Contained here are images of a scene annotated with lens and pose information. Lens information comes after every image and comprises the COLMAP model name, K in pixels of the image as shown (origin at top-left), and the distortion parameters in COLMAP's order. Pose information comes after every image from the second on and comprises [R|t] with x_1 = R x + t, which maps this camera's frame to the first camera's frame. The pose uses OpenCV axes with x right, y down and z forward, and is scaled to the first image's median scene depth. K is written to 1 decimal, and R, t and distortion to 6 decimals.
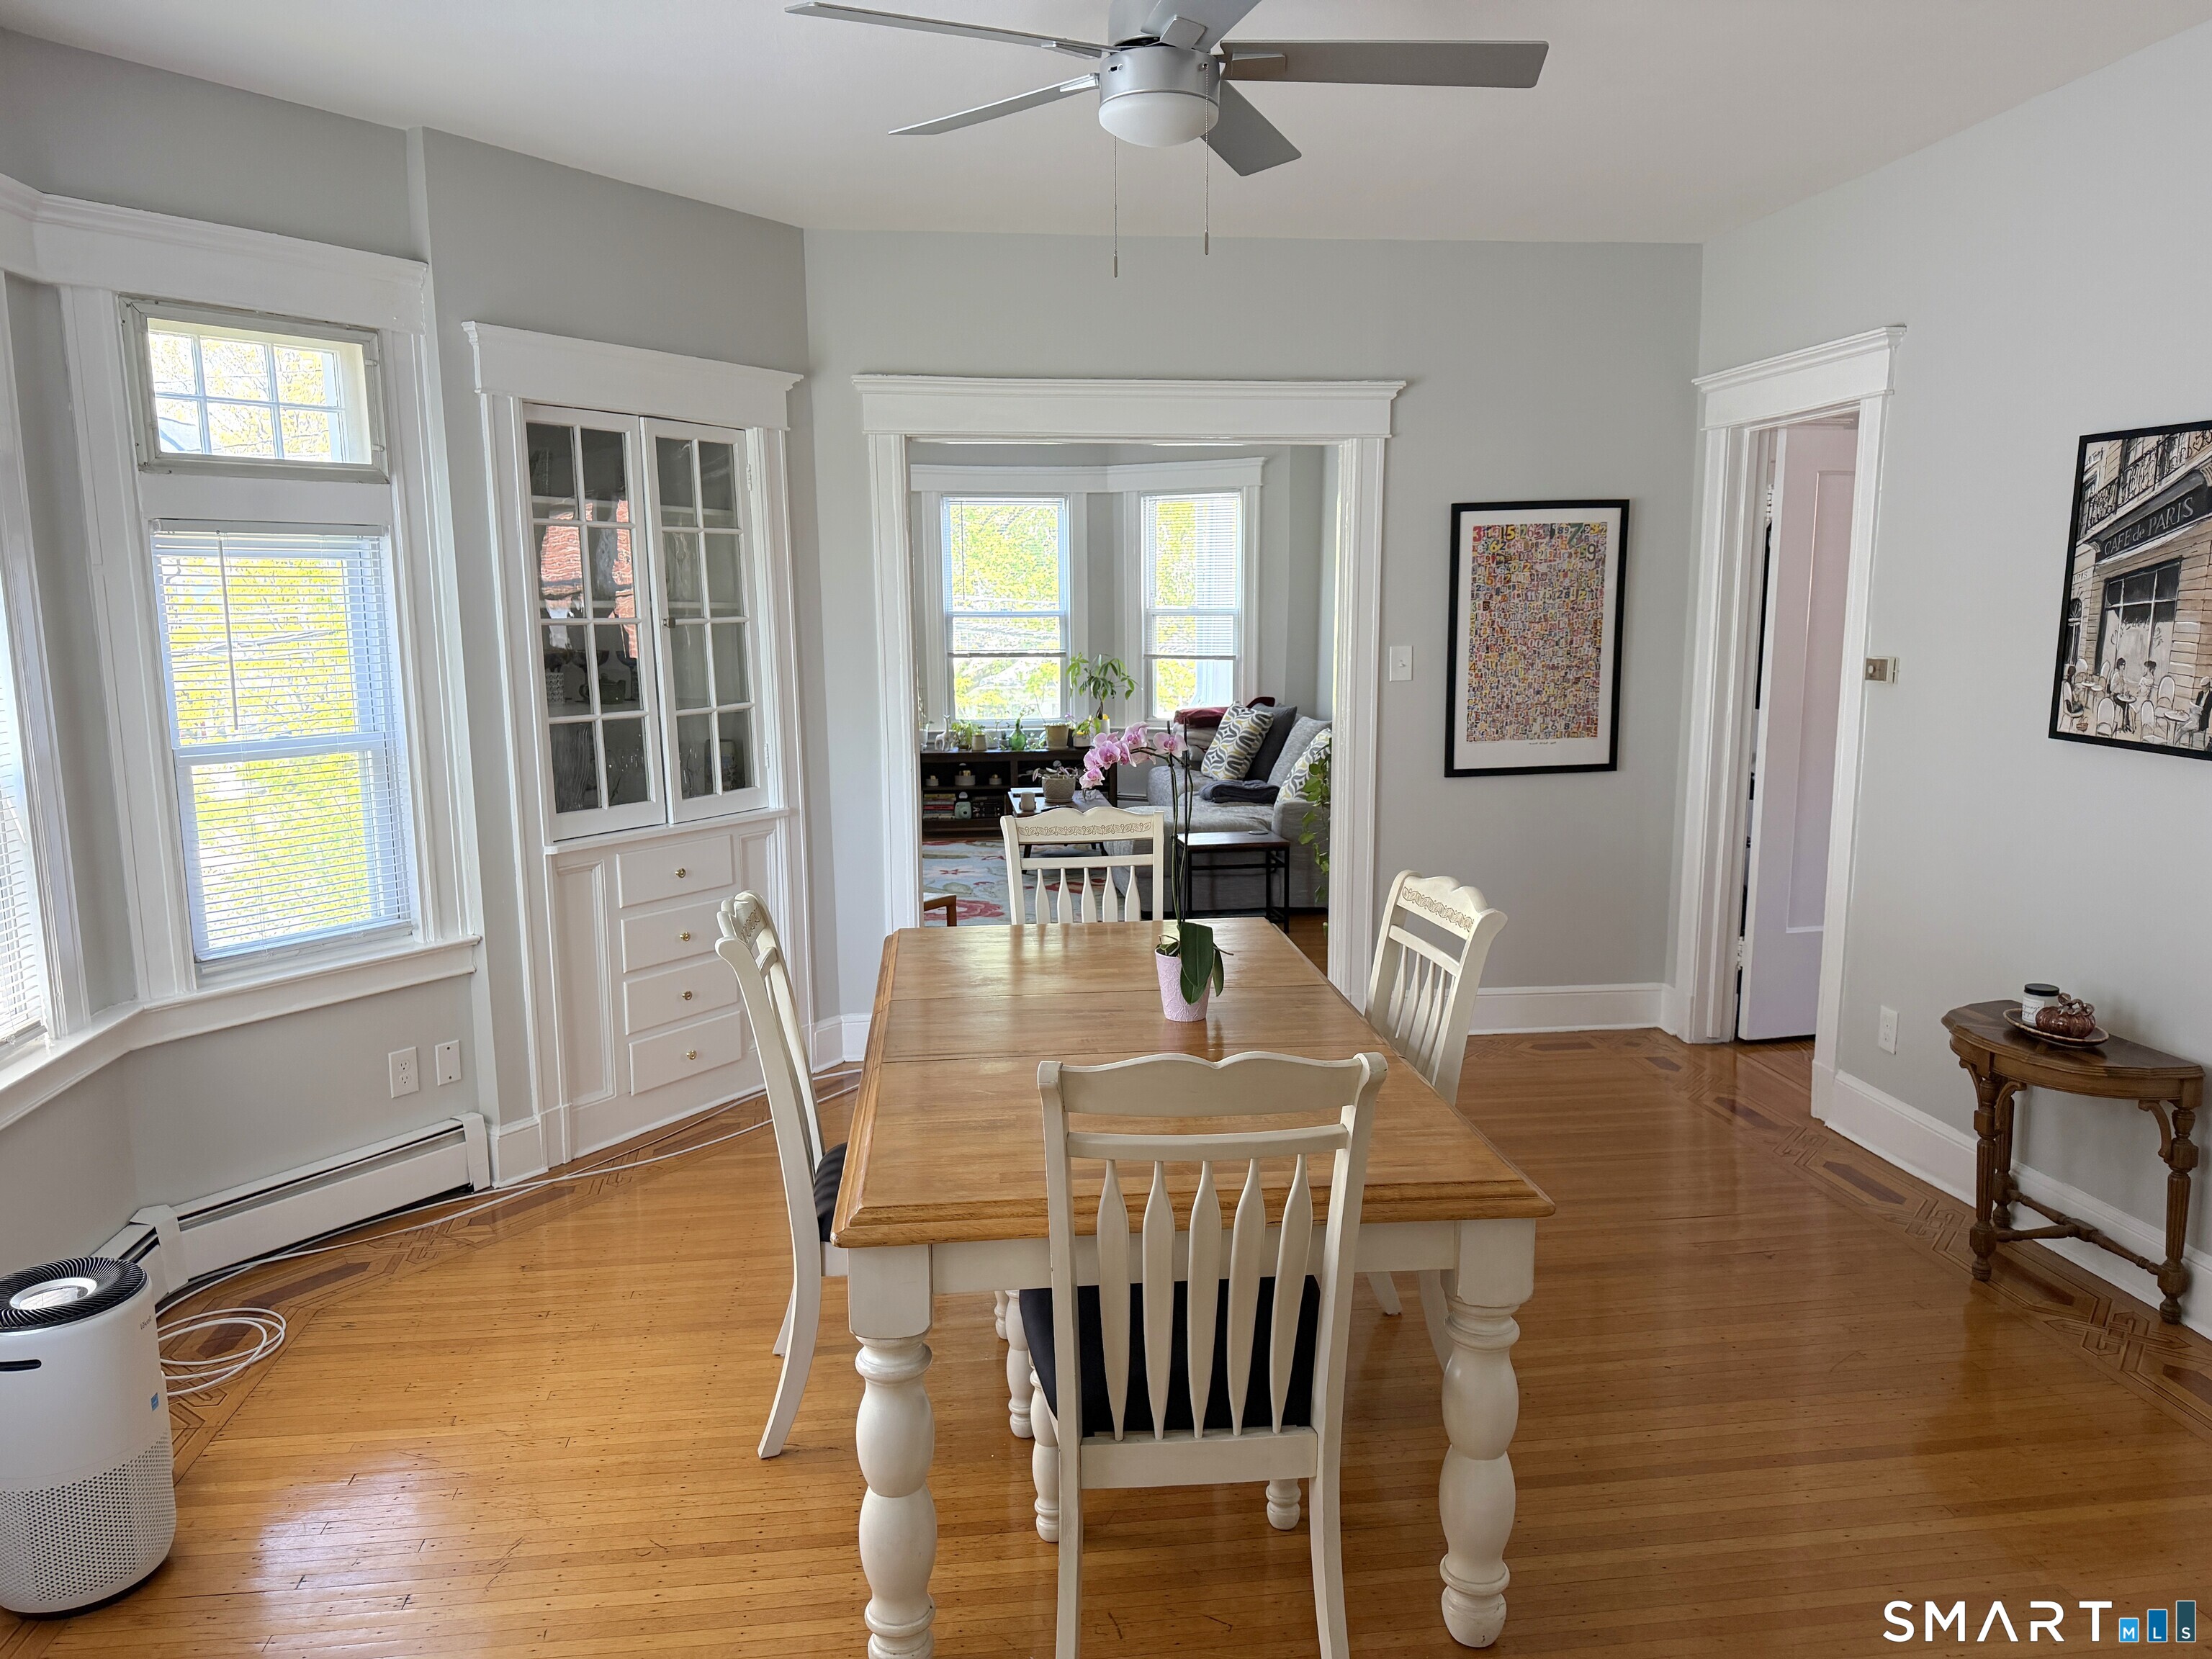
lens RADIAL K [[1555.5, 0, 1091.3], [0, 1555.5, 852.7], [0, 0, 1]] dist [0.063683, -0.054540]
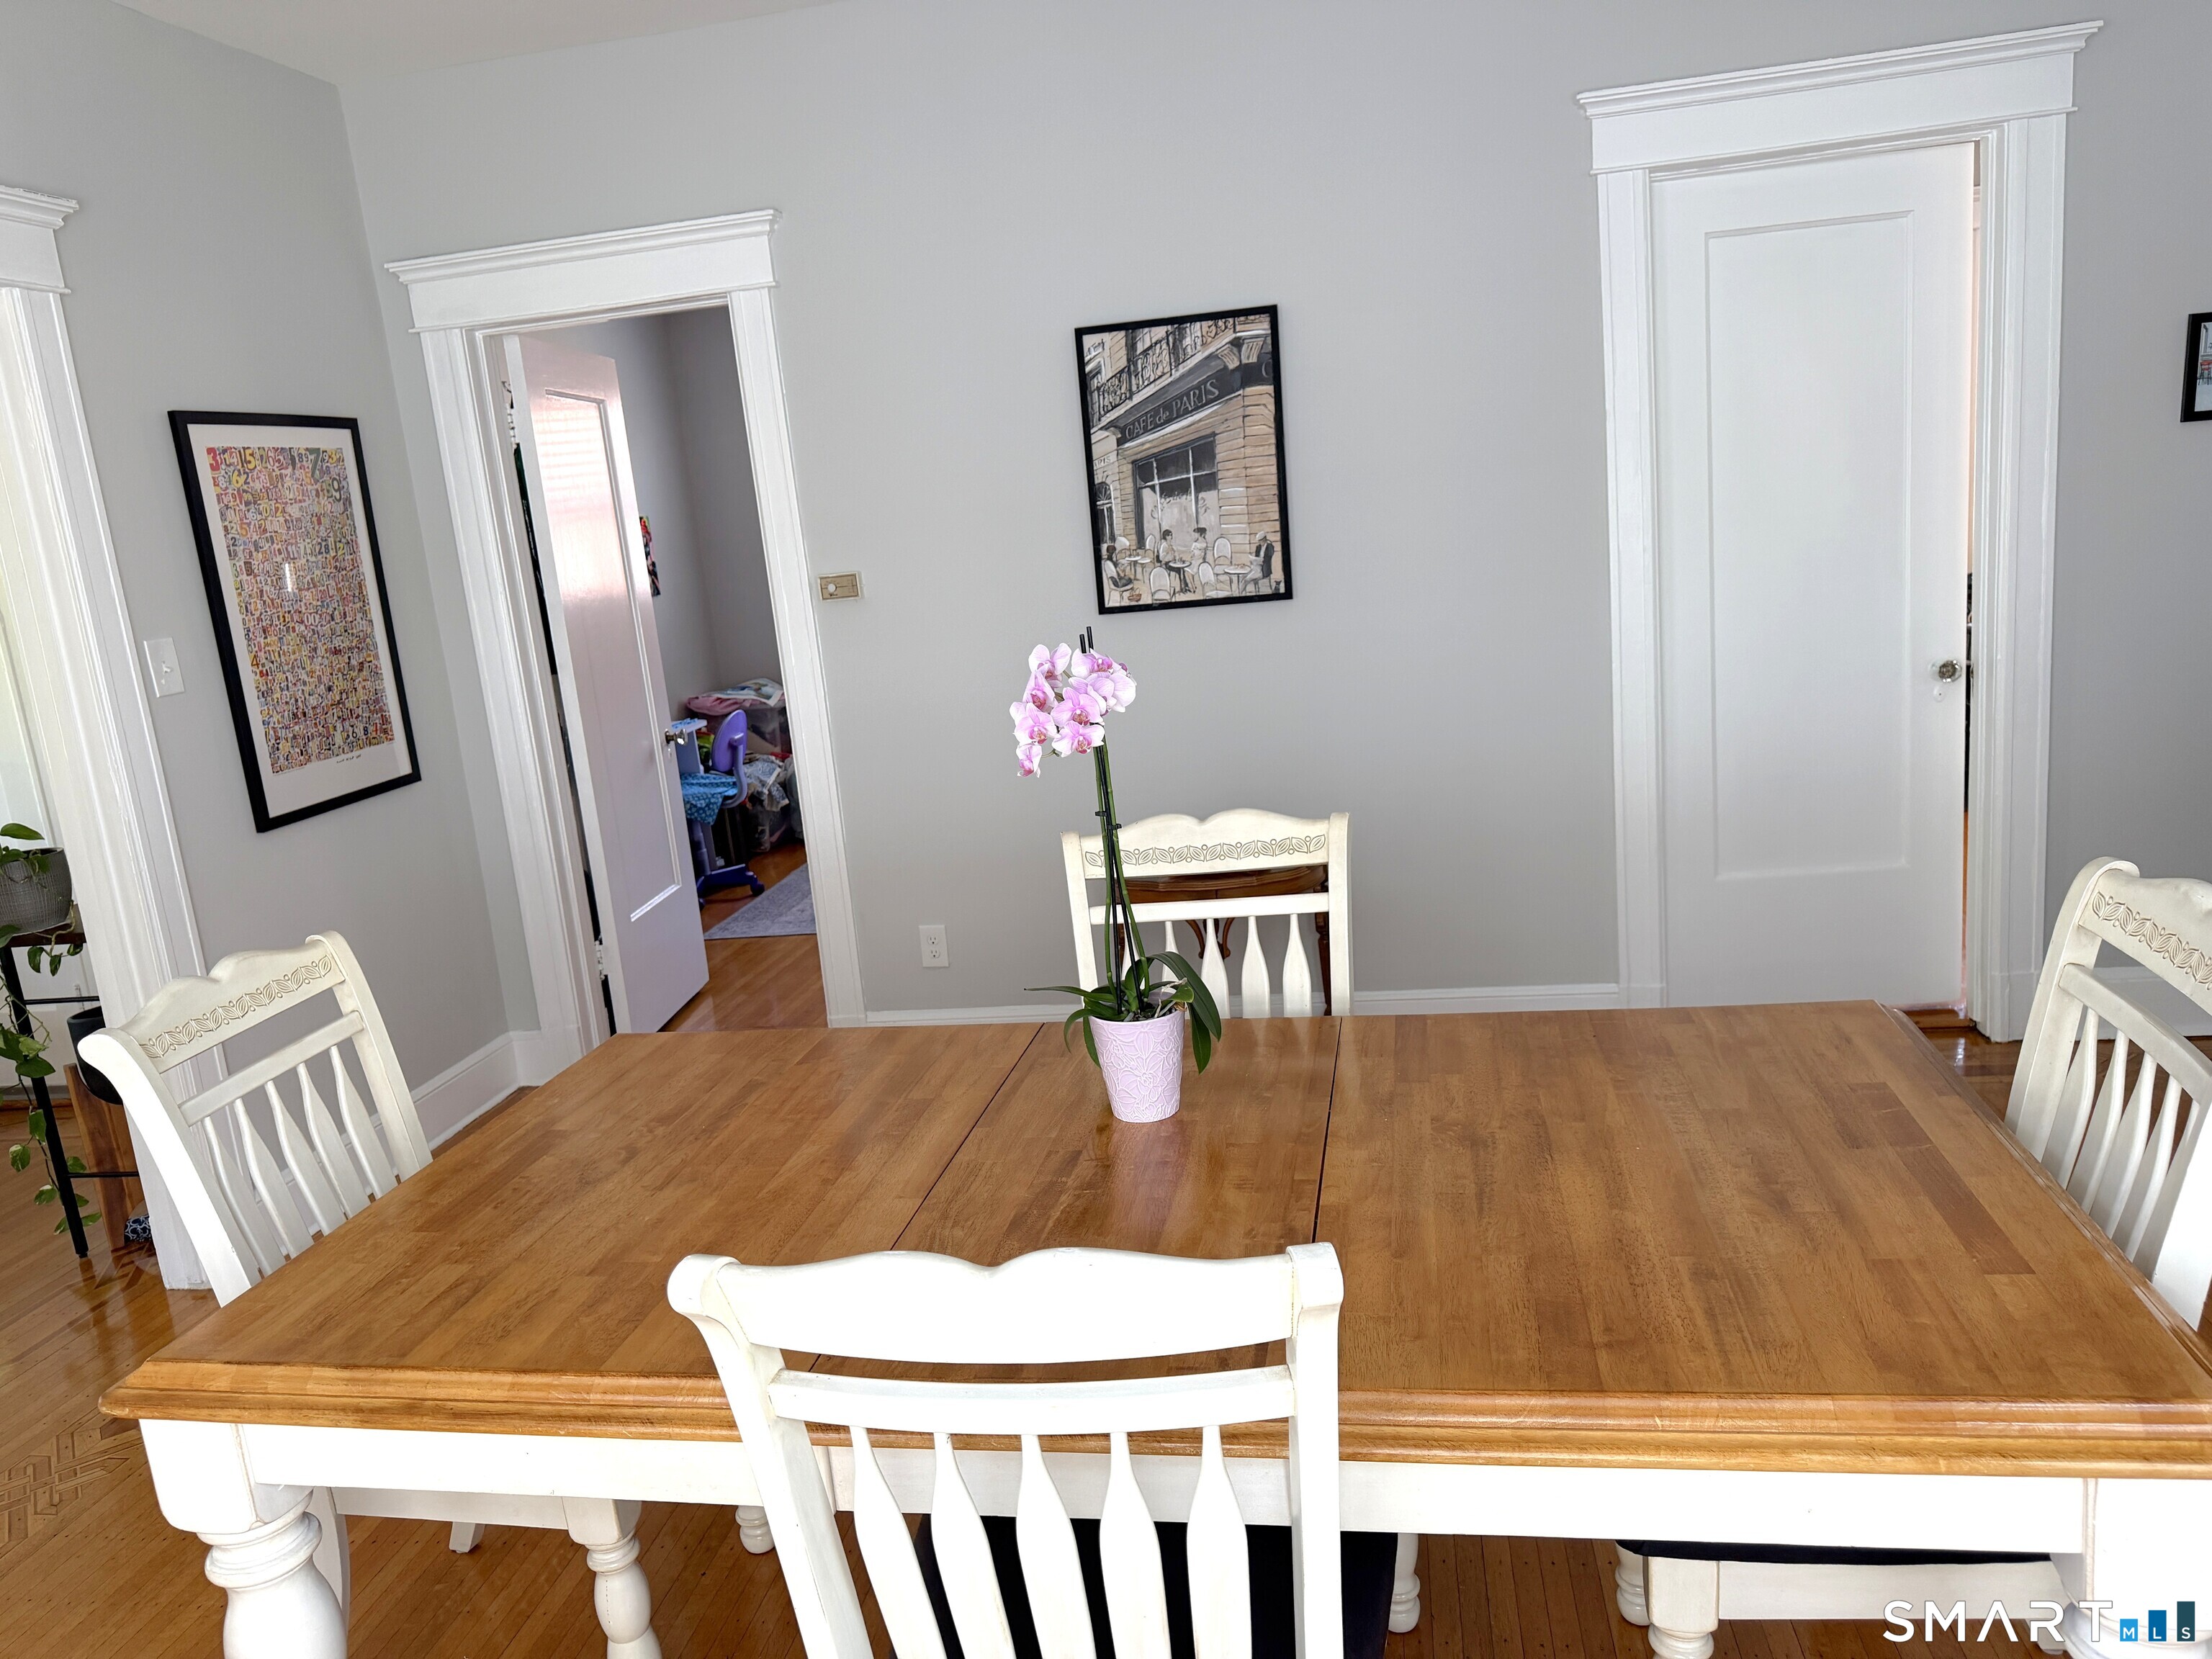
lens RADIAL K [[1555.5, 0, 1101.2], [0, 1555.5, 869.1], [0, 0, 1]] dist [0.063683, -0.054540]
pose [[0.303641, -0.234360, 0.923514, -0.432042], [0.248752, 0.955159, 0.160604, -0.079385], [-0.919742, 0.180960, 0.348323, 0.677675]]
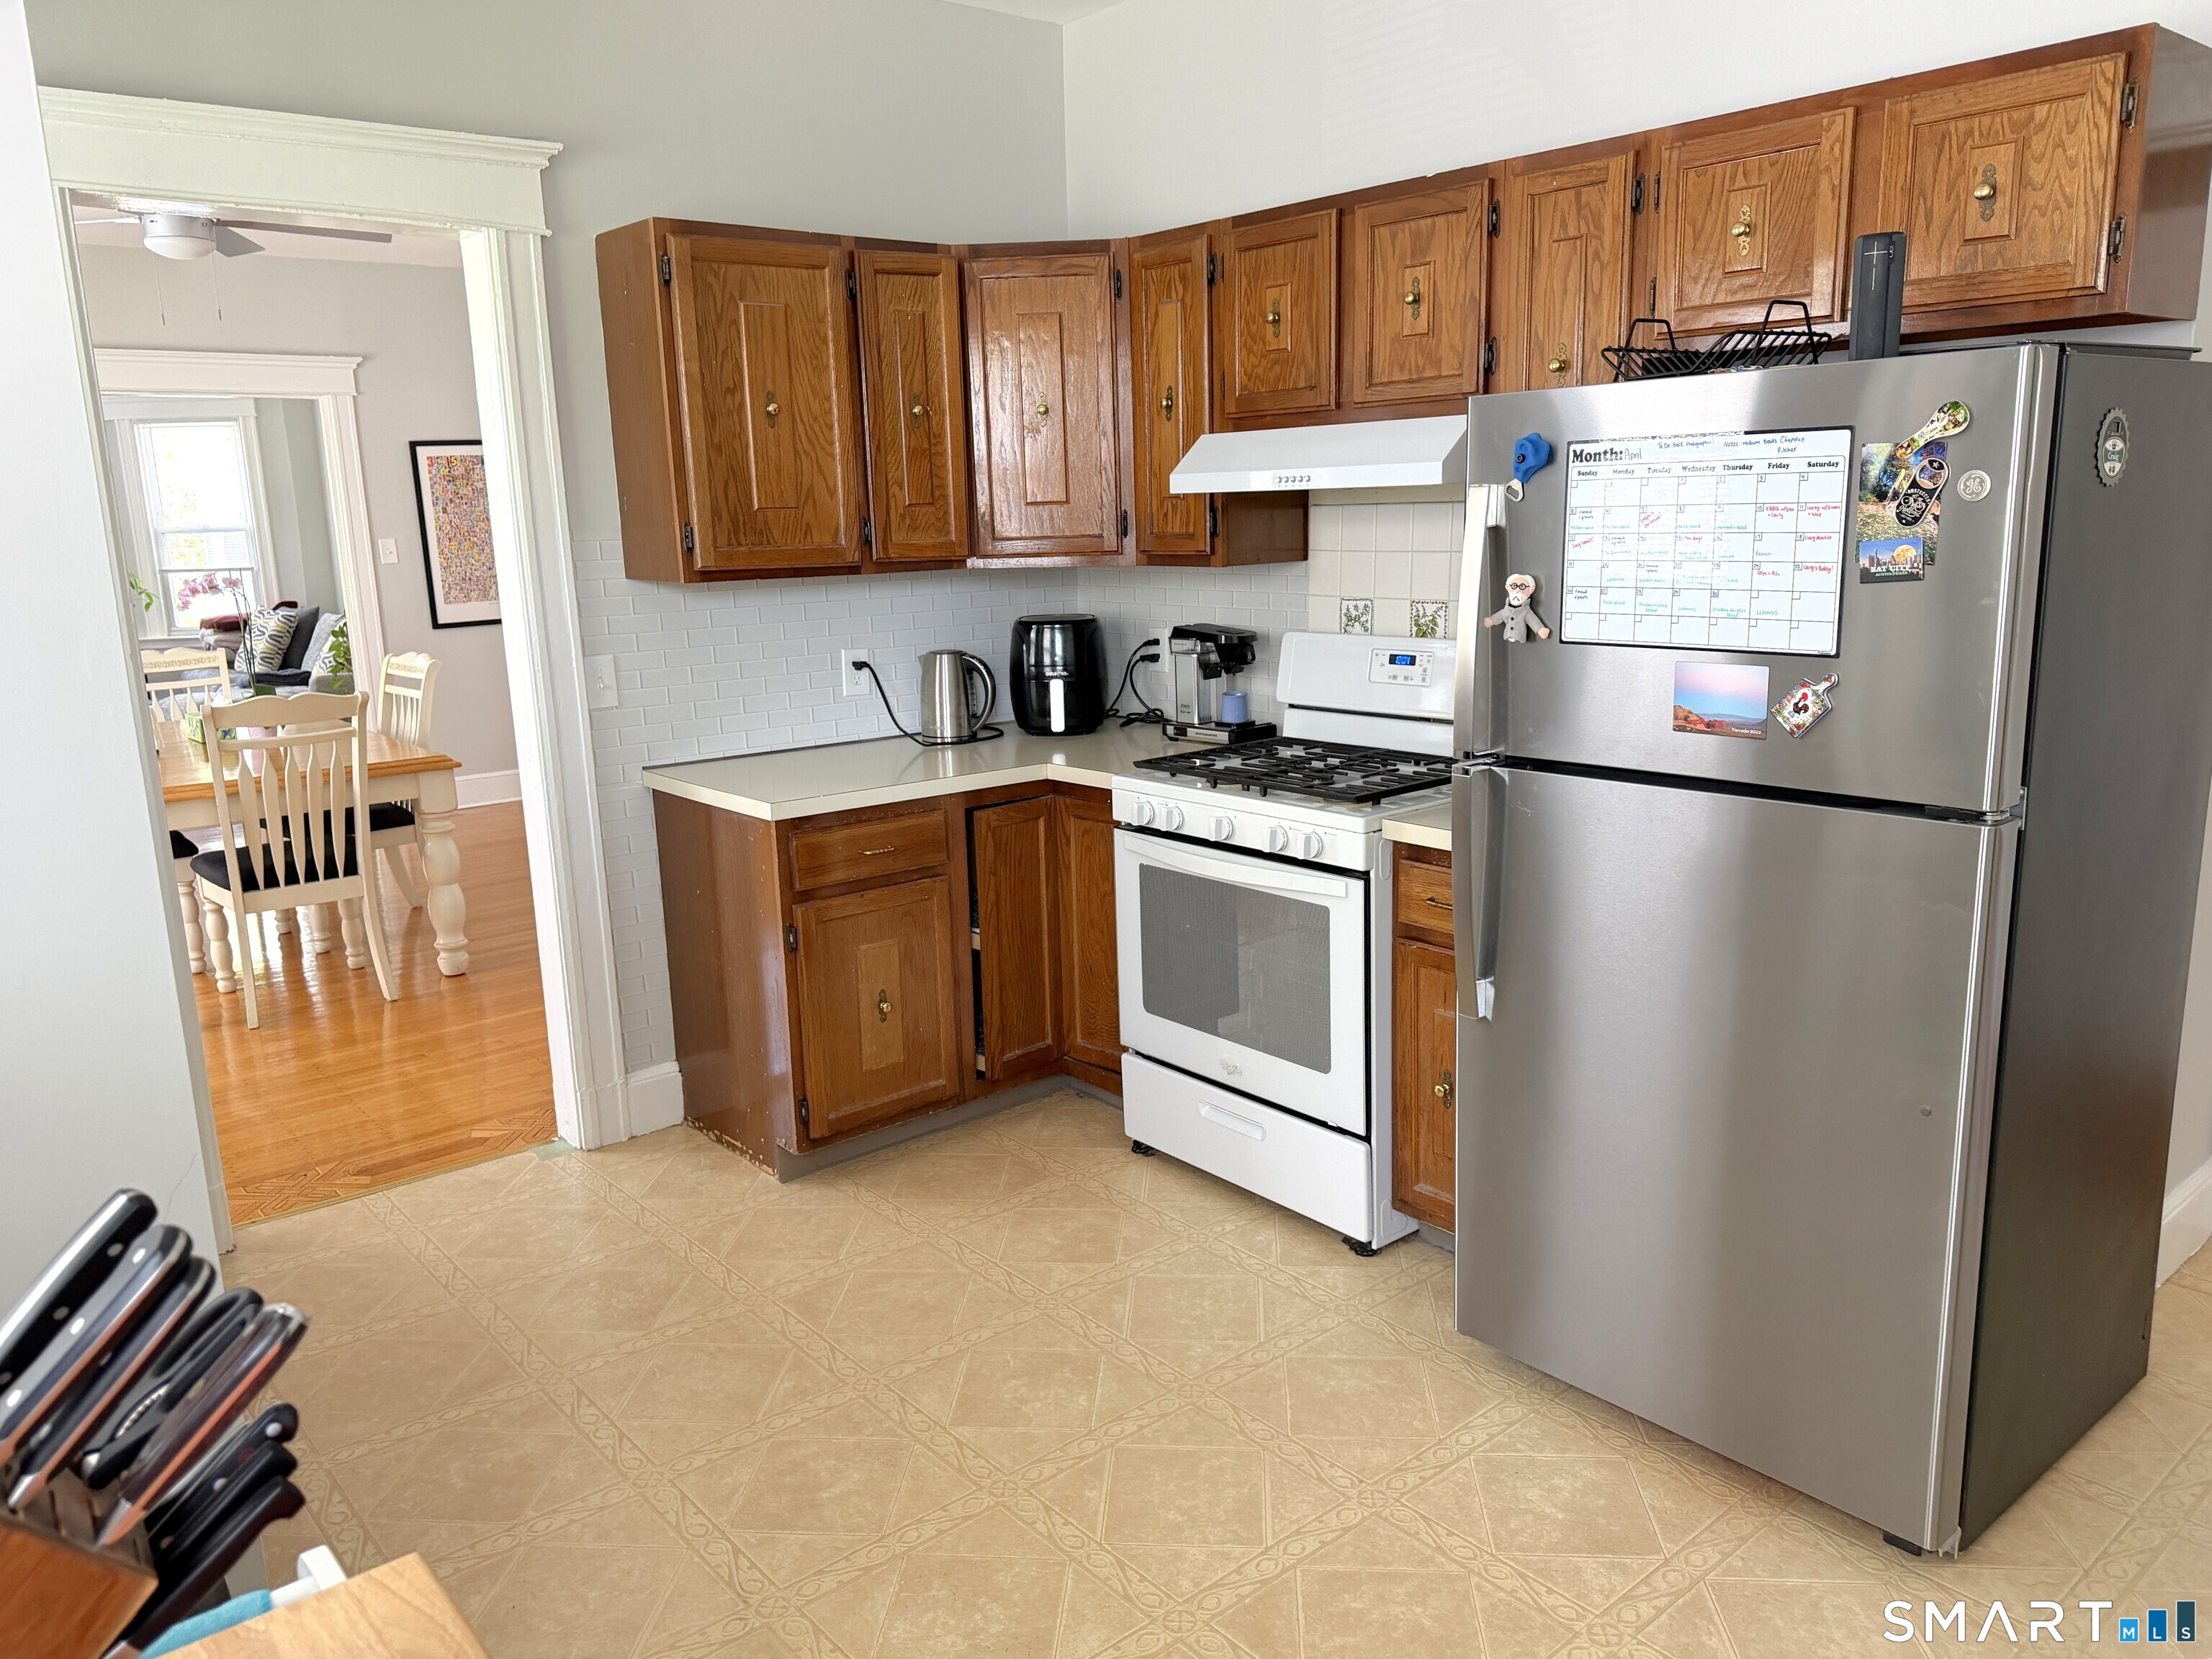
lens RADIAL K [[1555.5, 0, 1033.5], [0, 1555.5, 825.5], [0, 0, 1]] dist [0.063683, -0.054540]
pose [[0.850604, -0.125544, 0.510599, -0.104385], [0.109927, 0.992078, 0.060802, 0.162702], [-0.514188, 0.004410, 0.857666, -0.839399]]
